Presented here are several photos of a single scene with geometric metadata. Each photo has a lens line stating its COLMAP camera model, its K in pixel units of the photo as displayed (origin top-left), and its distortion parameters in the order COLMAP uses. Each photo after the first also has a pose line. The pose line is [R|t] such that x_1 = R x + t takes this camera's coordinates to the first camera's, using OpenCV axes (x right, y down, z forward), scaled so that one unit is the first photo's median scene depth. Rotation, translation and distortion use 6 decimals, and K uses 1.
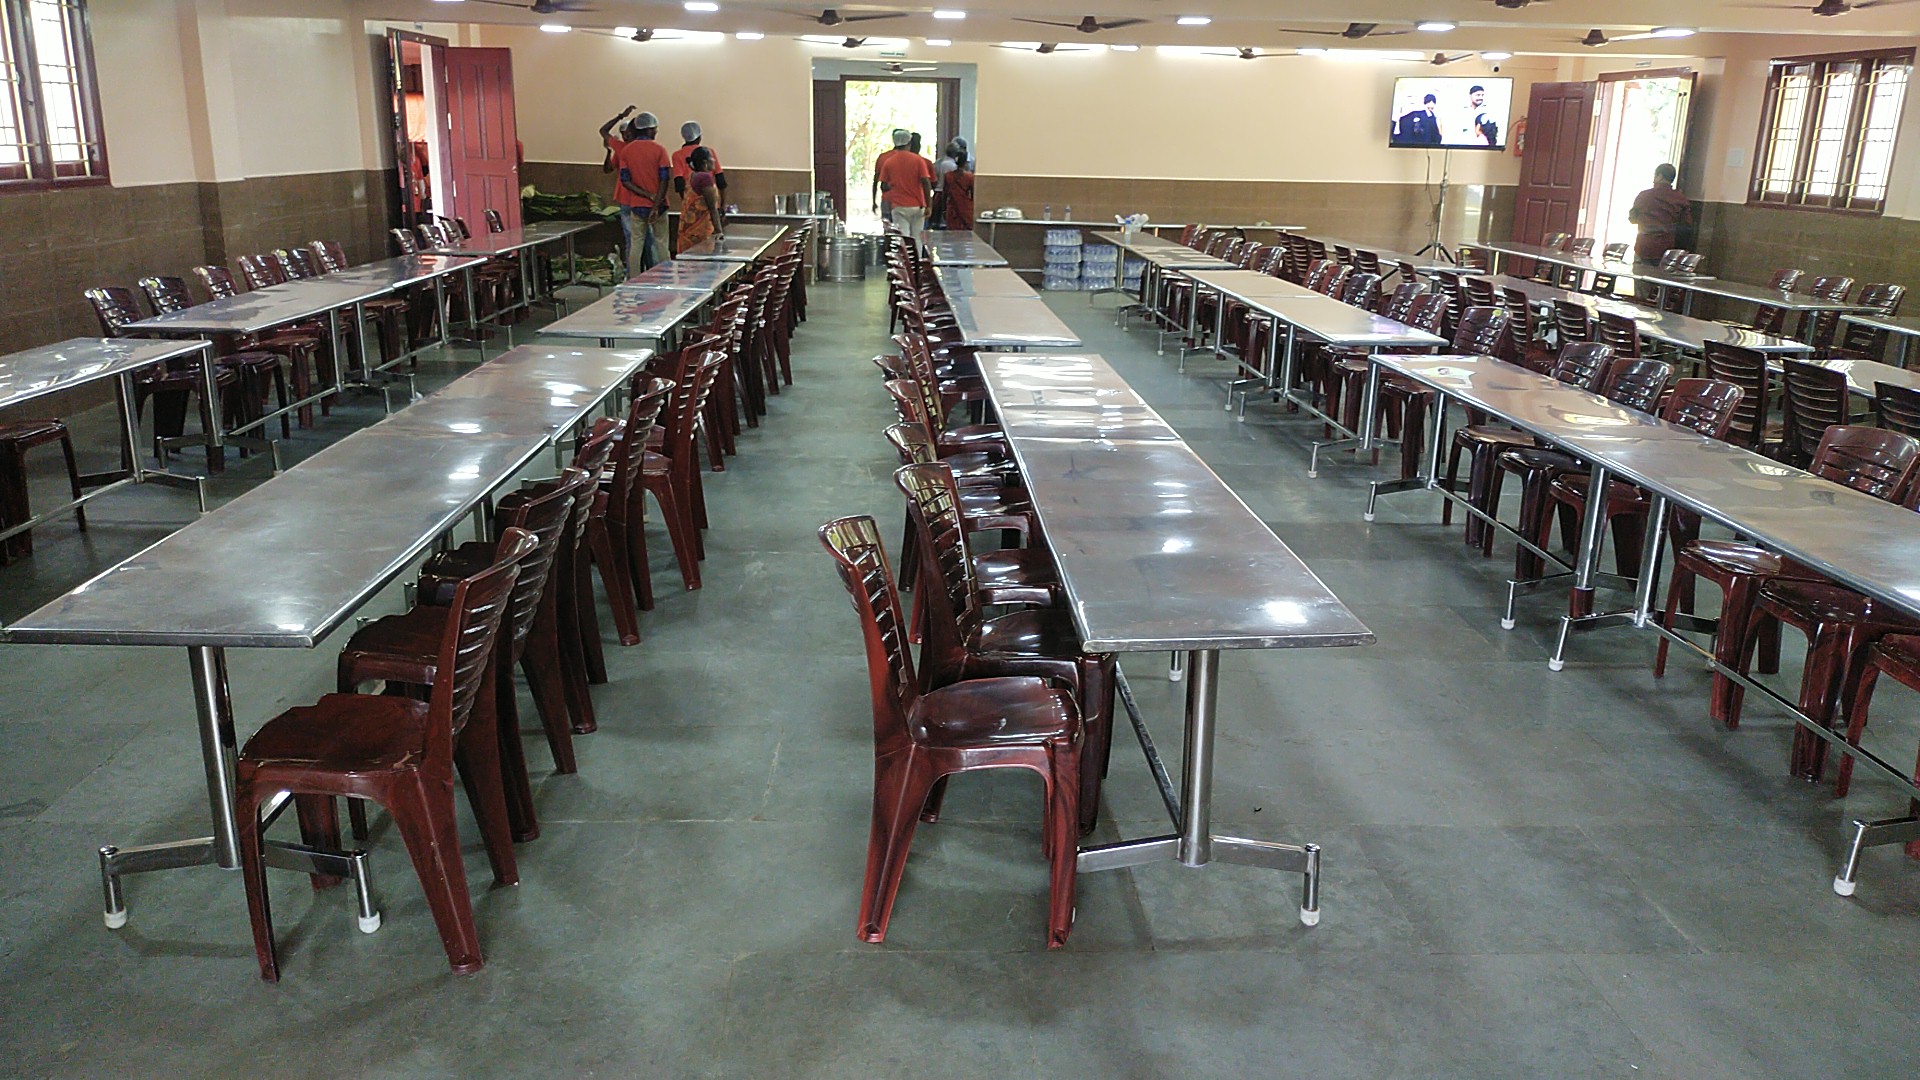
lens RADIAL K [[1415.2, 0, 960.0], [0, 1415.2, 540.0], [0, 0, 1]] dist [0.078563, -0.113759]
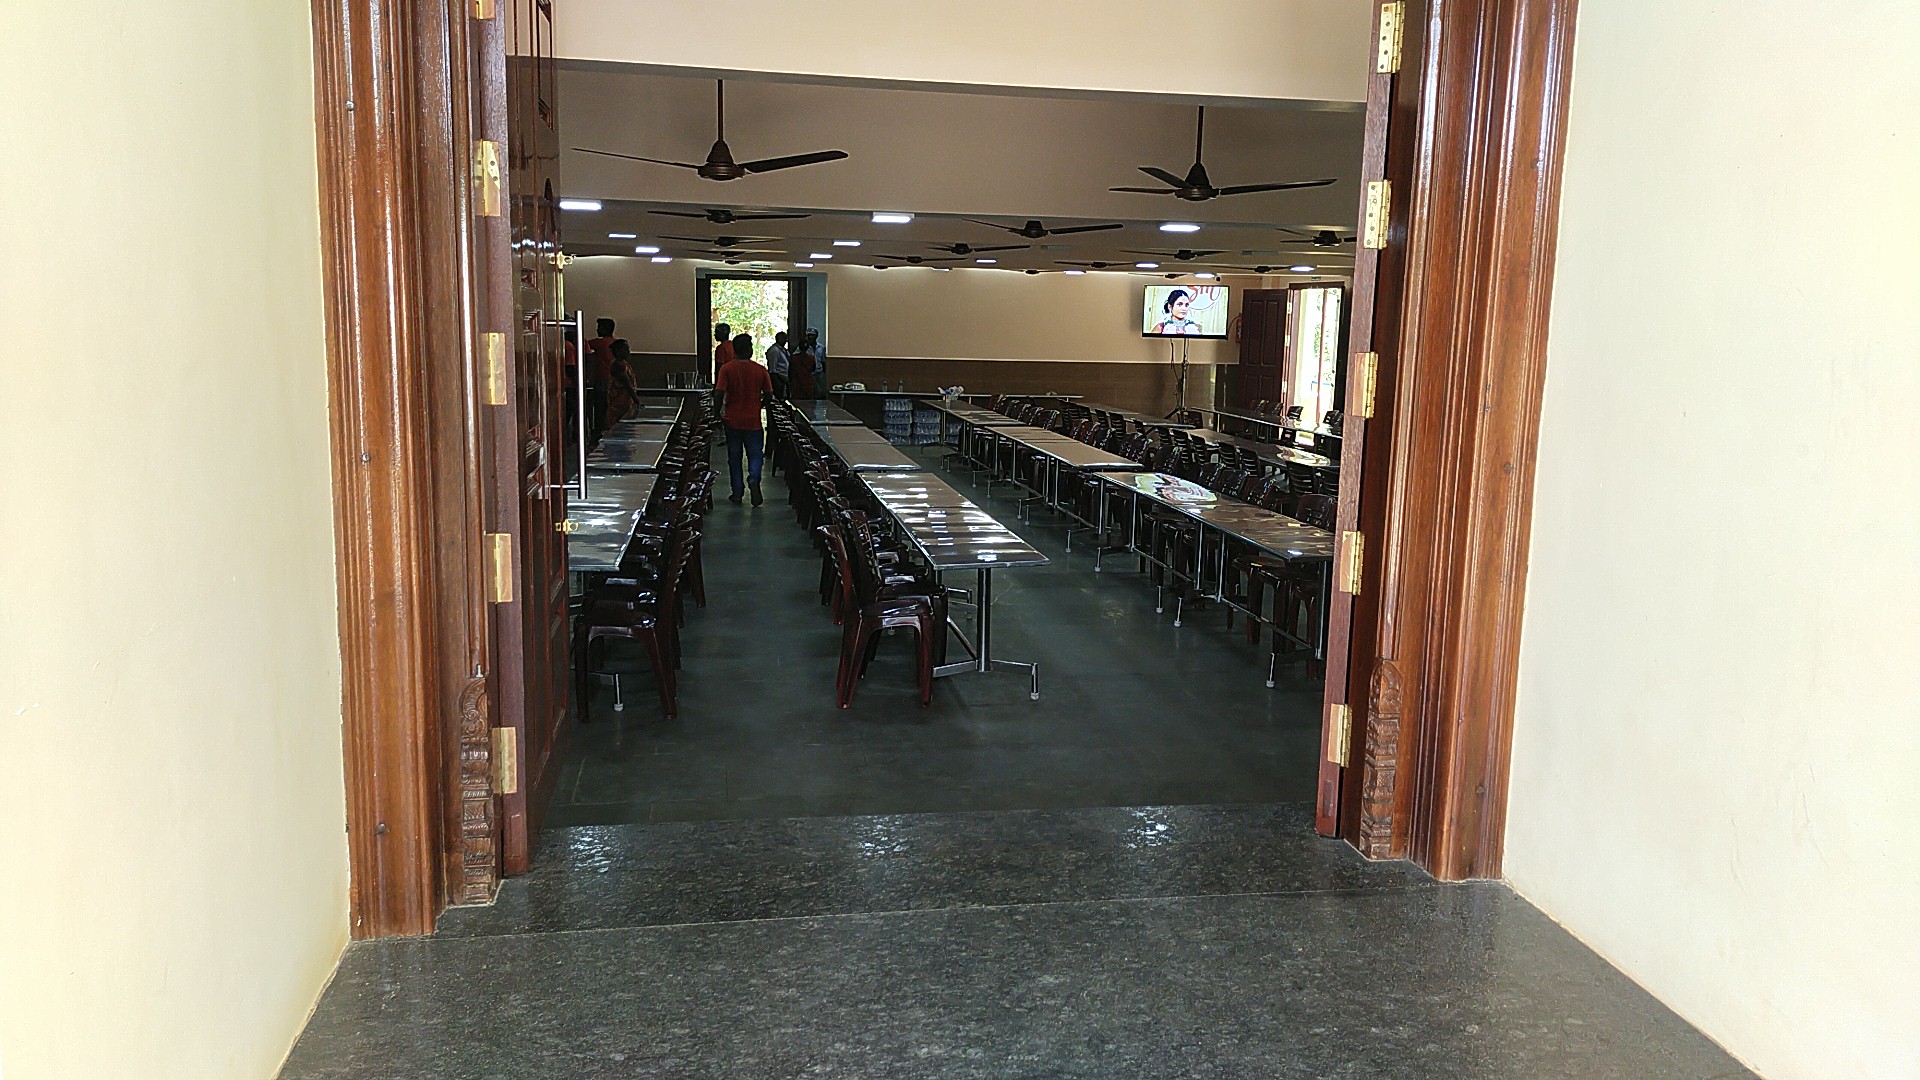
lens RADIAL K [[1415.2, 0, 960.0], [0, 1415.2, 540.0], [0, 0, 1]] dist [0.078563, -0.113759]
pose [[0.992472, -0.020883, 0.120679, -0.039898], [0.034614, 0.993011, -0.112833, 0.075555], [-0.117479, 0.116161, 0.986258, -0.351833]]
